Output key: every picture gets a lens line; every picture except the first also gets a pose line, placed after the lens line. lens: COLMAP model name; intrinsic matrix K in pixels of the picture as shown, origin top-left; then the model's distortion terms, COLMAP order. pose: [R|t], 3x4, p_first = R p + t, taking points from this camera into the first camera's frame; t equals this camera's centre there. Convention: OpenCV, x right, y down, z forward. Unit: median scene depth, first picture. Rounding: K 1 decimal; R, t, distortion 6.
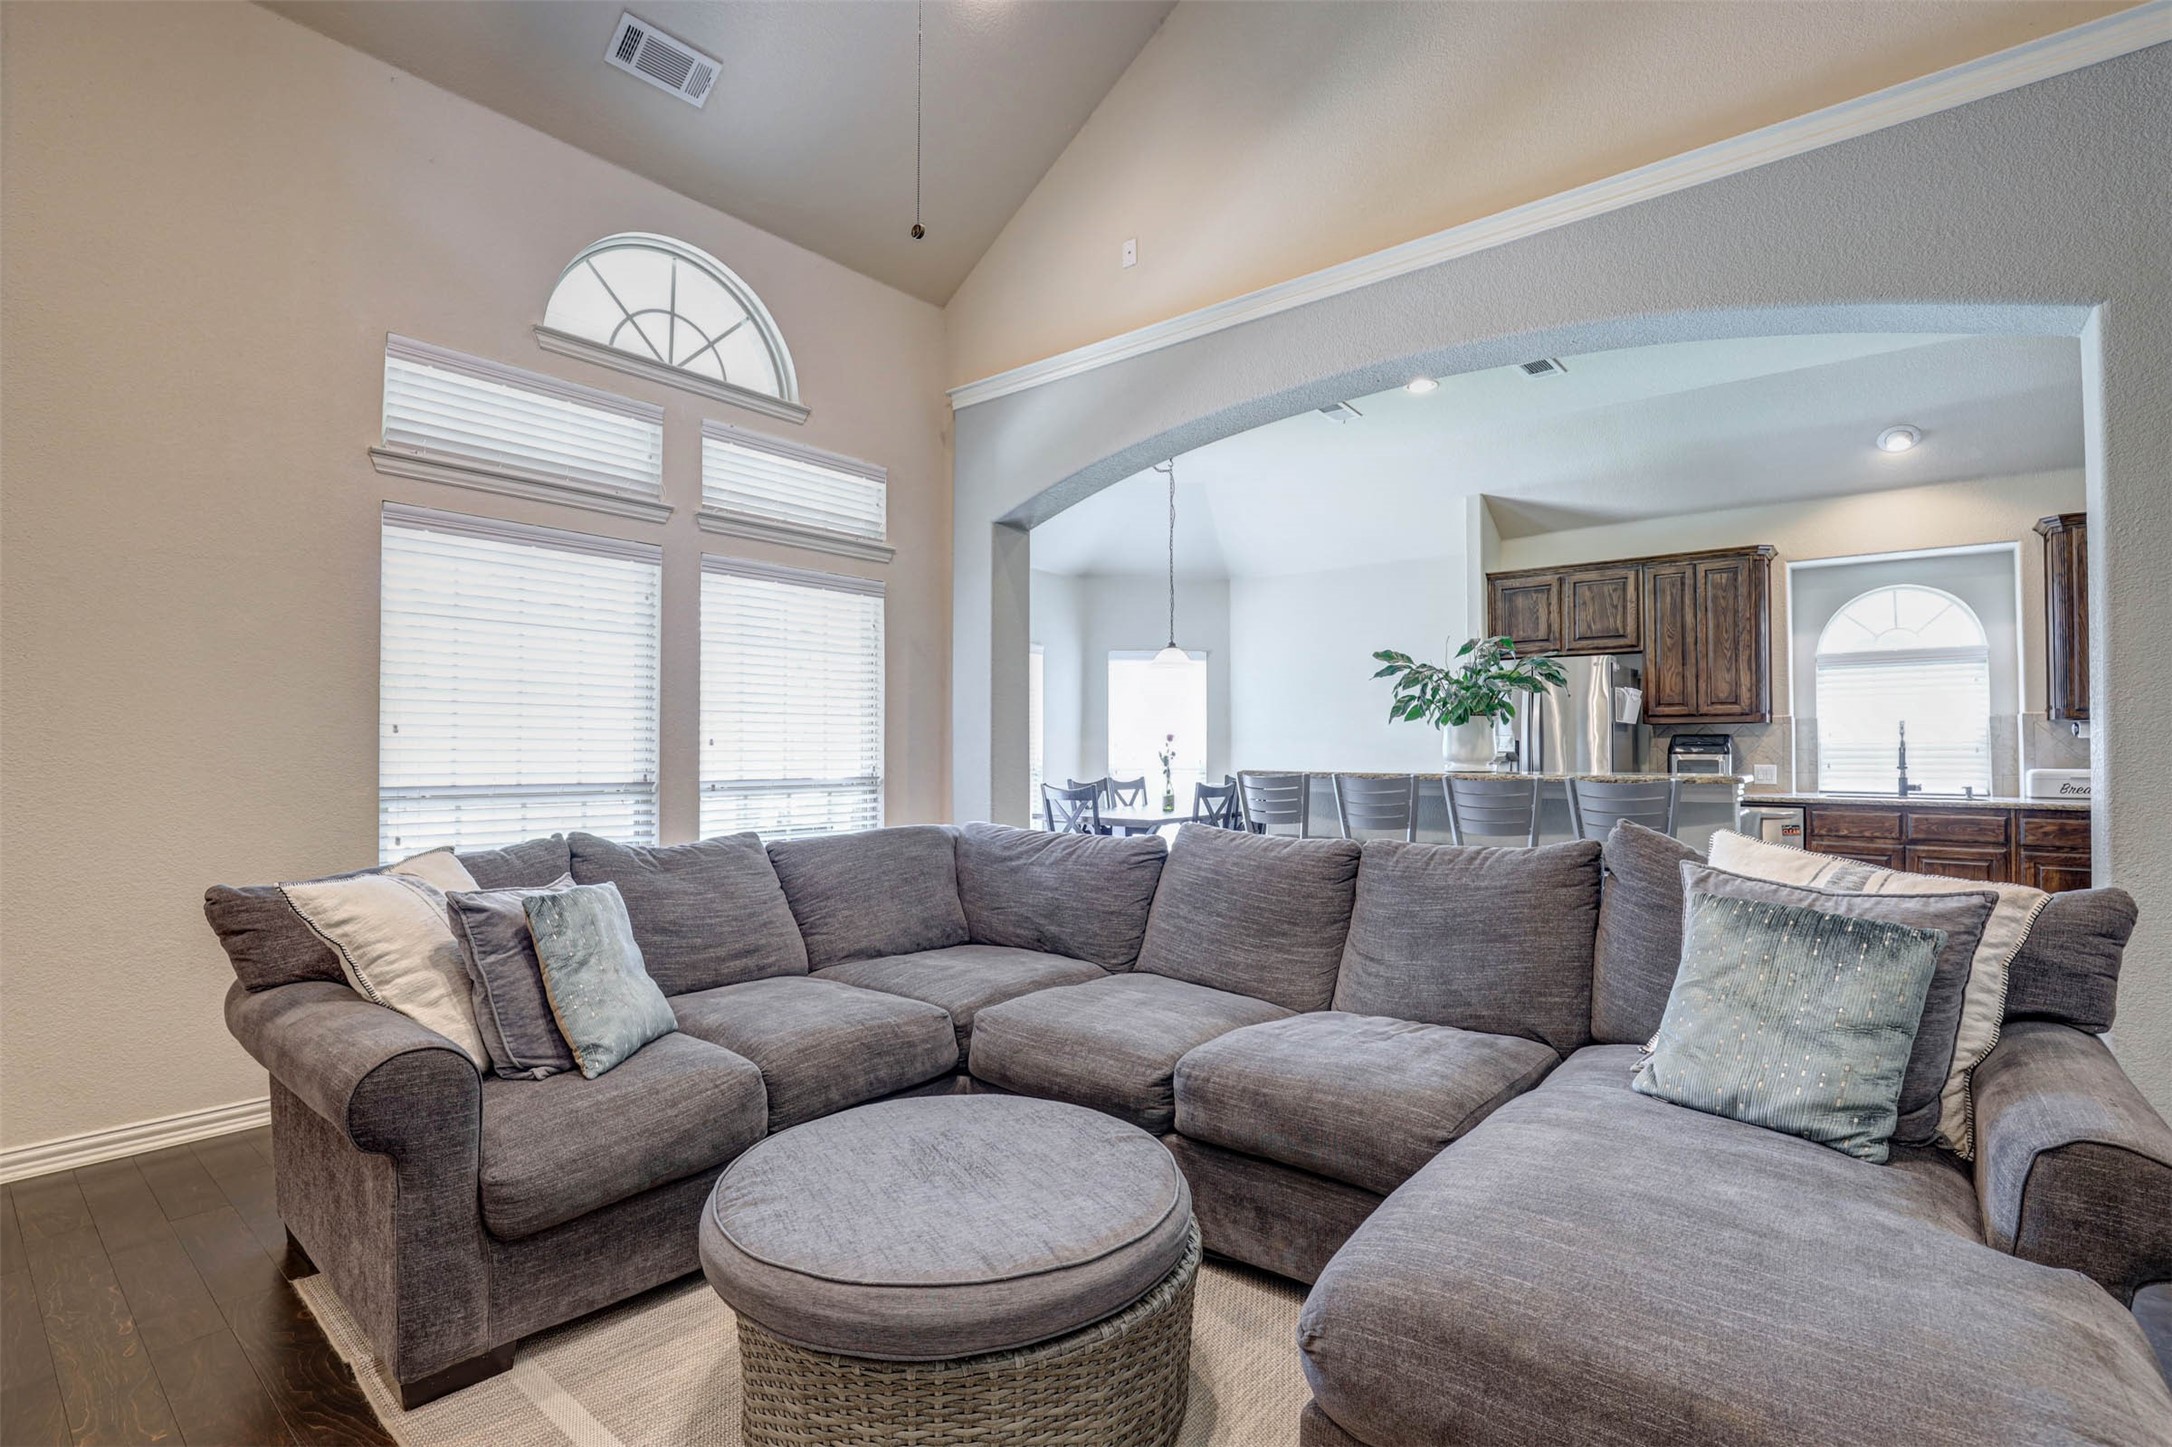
lens RADIAL K [[1017.9, 0, 1150.8], [0, 1017.9, 743.6], [0, 0, 1]] dist [-0.036946, 0.006260]
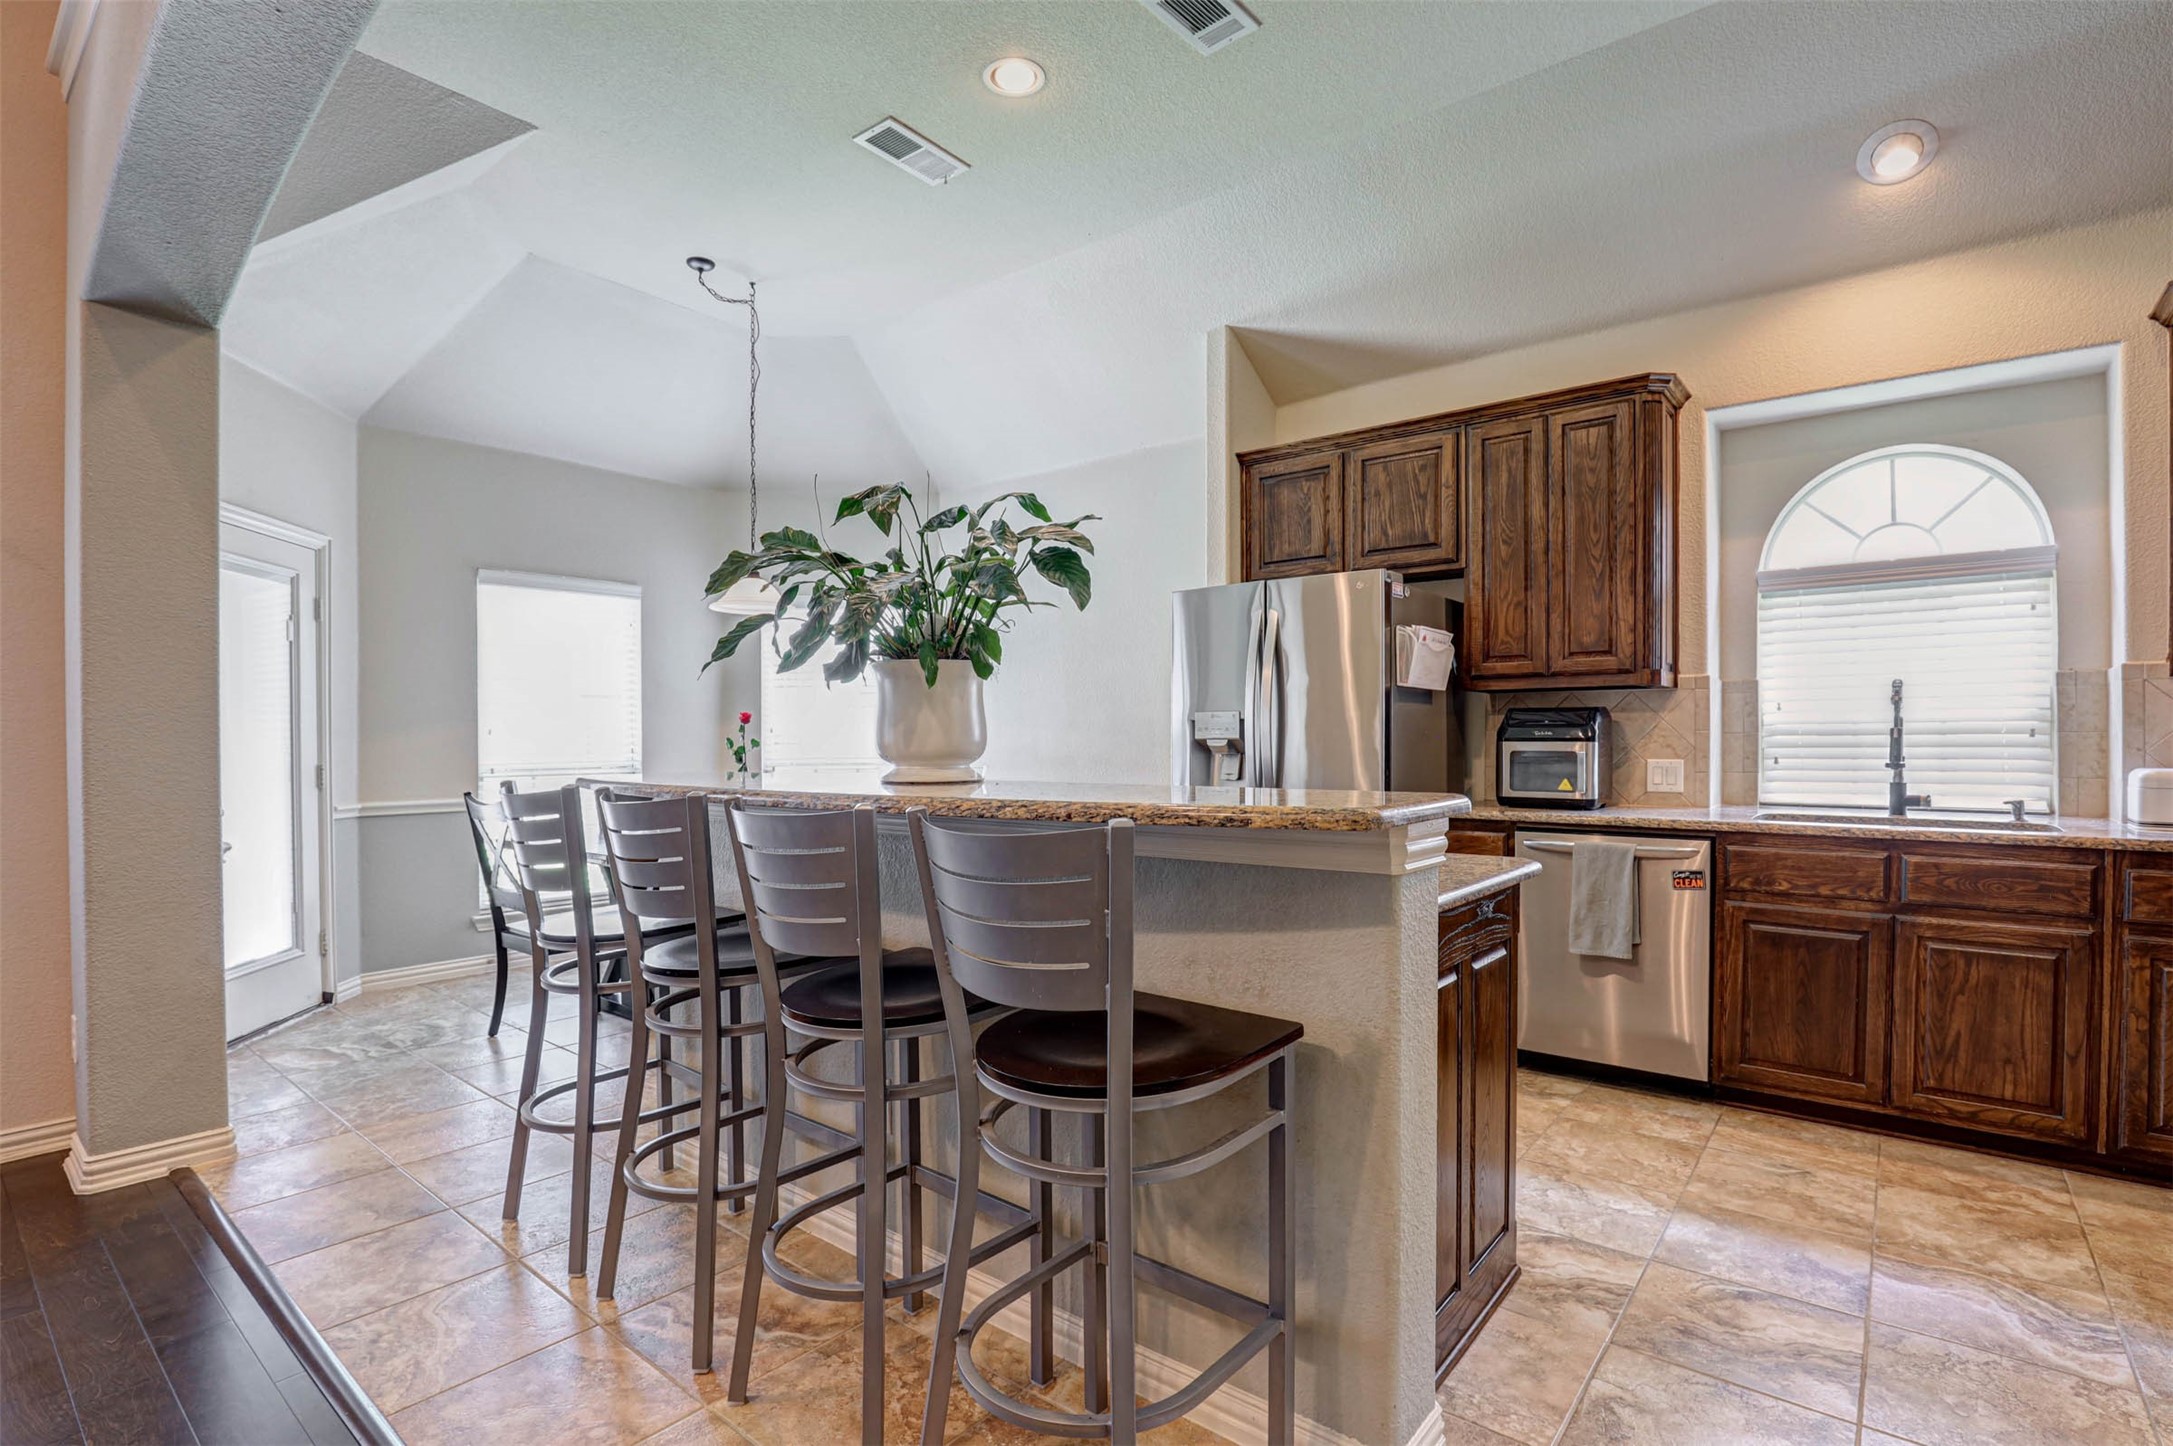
lens RADIAL K [[1018.4, 0, 1158.7], [0, 1018.4, 765.2], [0, 0, 1]] dist [-0.036946, 0.006260]
pose [[0.999925, -0.002777, -0.011913, 0.326568], [0.003172, 0.999442, 0.033248, 0.004213], [0.011814, -0.033283, 0.999376, 0.411809]]
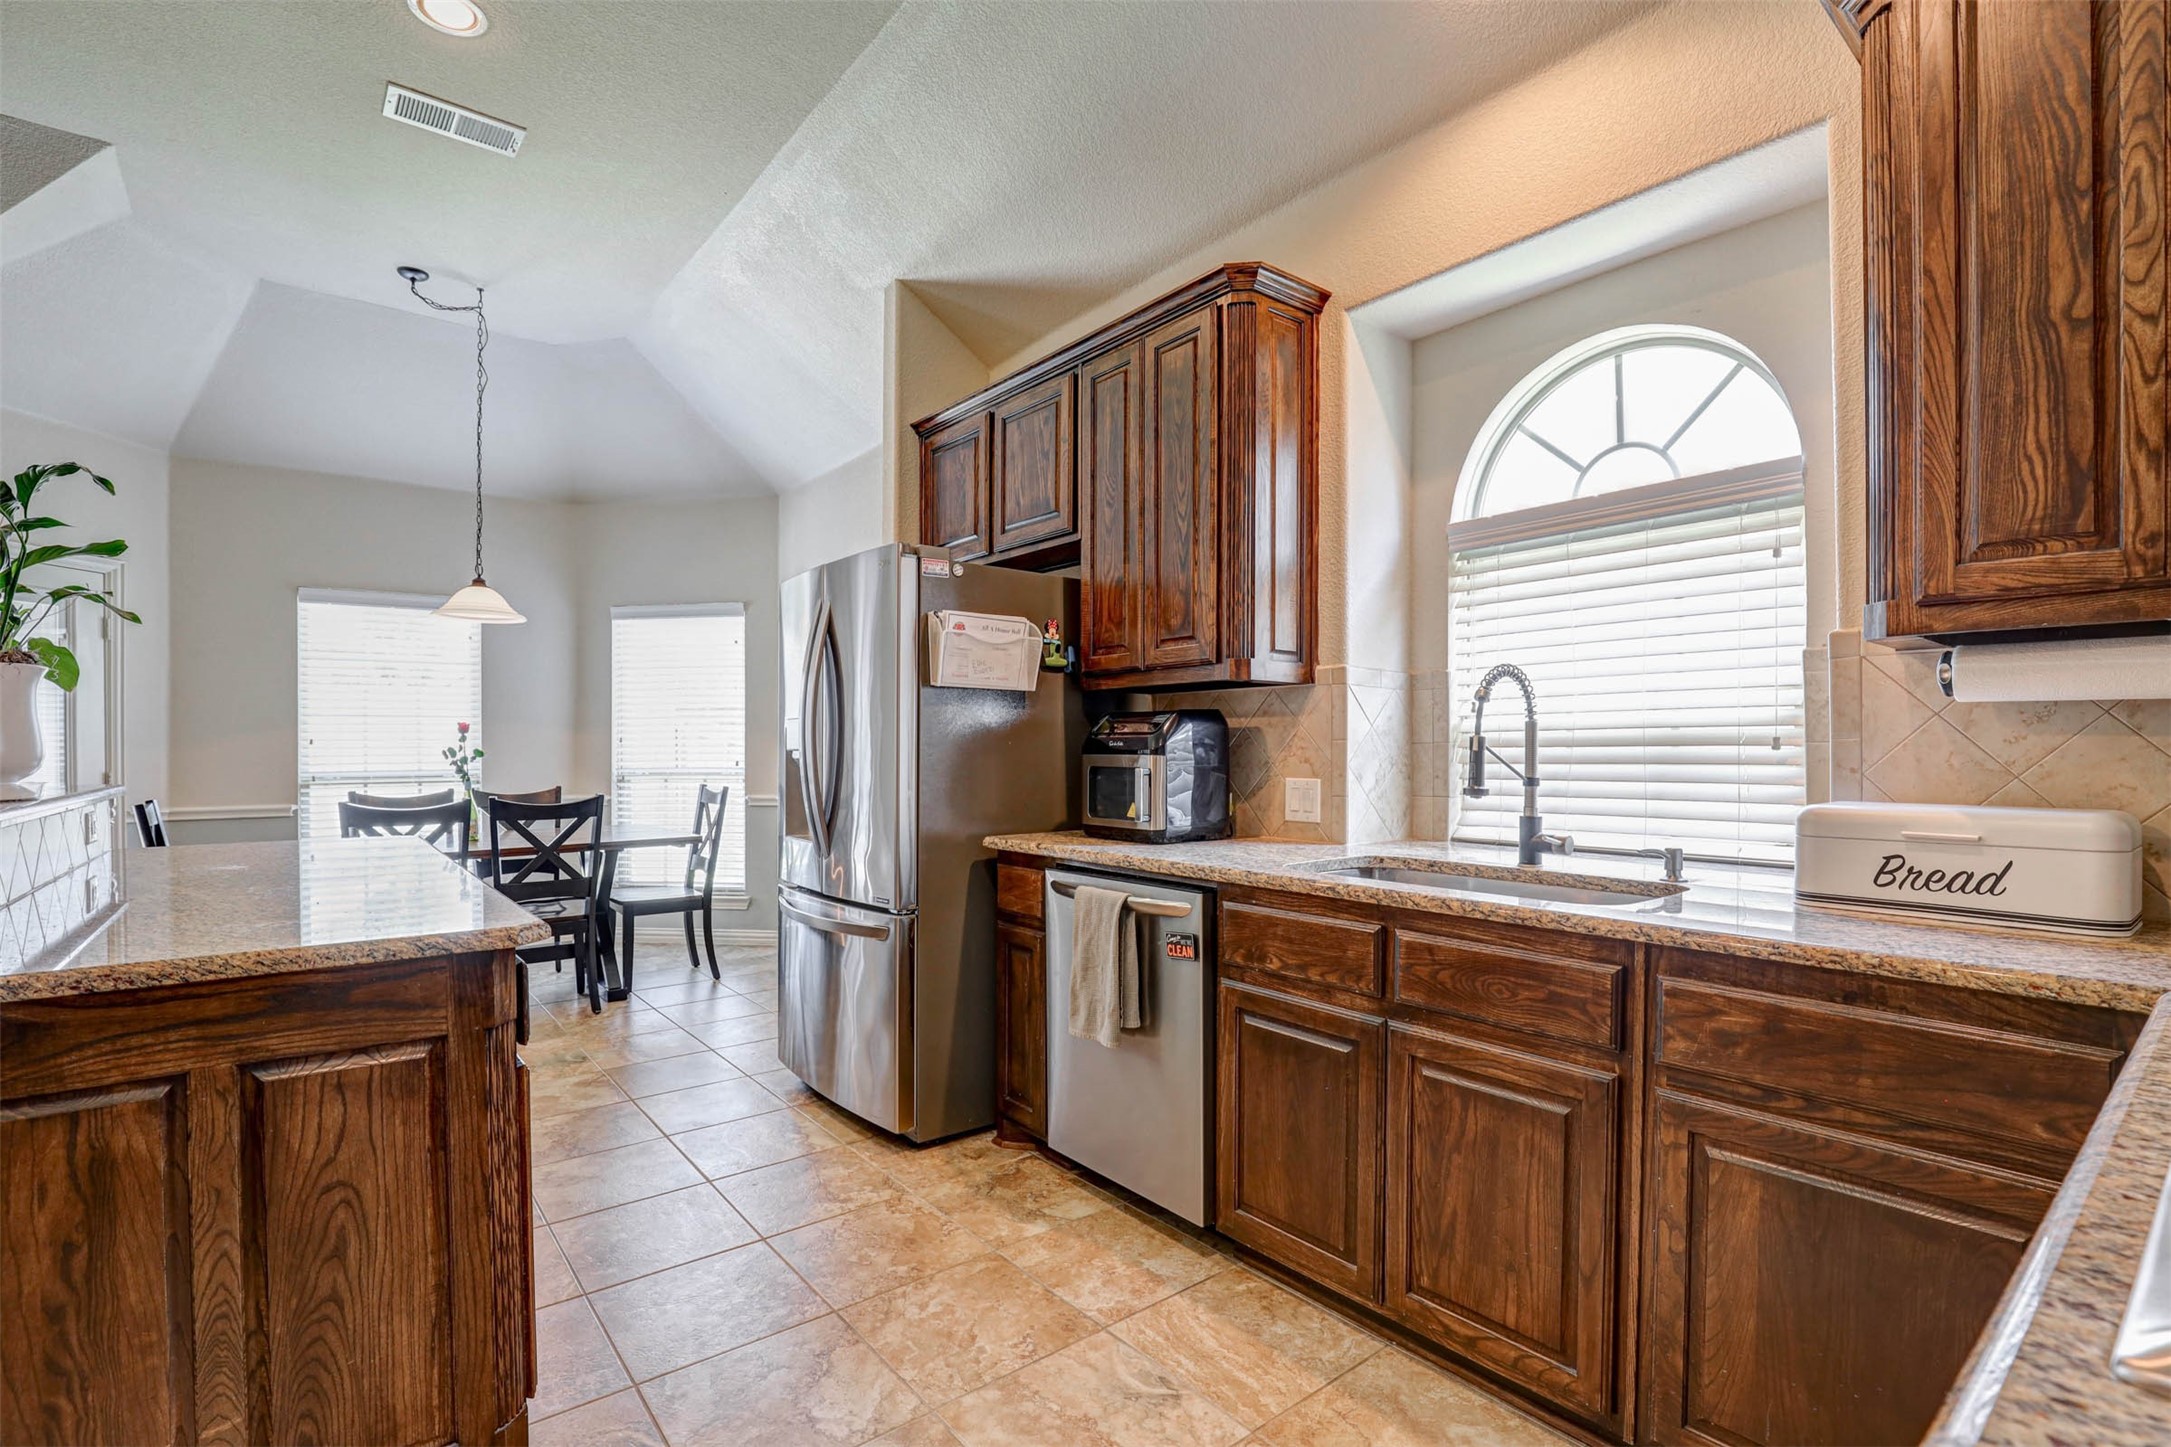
lens RADIAL K [[1017.4, 0, 1145.6], [0, 1017.4, 763.0], [0, 0, 1]] dist [-0.036946, 0.006260]
pose [[0.972567, 0.001708, -0.232618, 0.657577], [0.003923, 0.999710, 0.023741, 0.003555], [0.232592, -0.024003, 0.972278, 0.556365]]
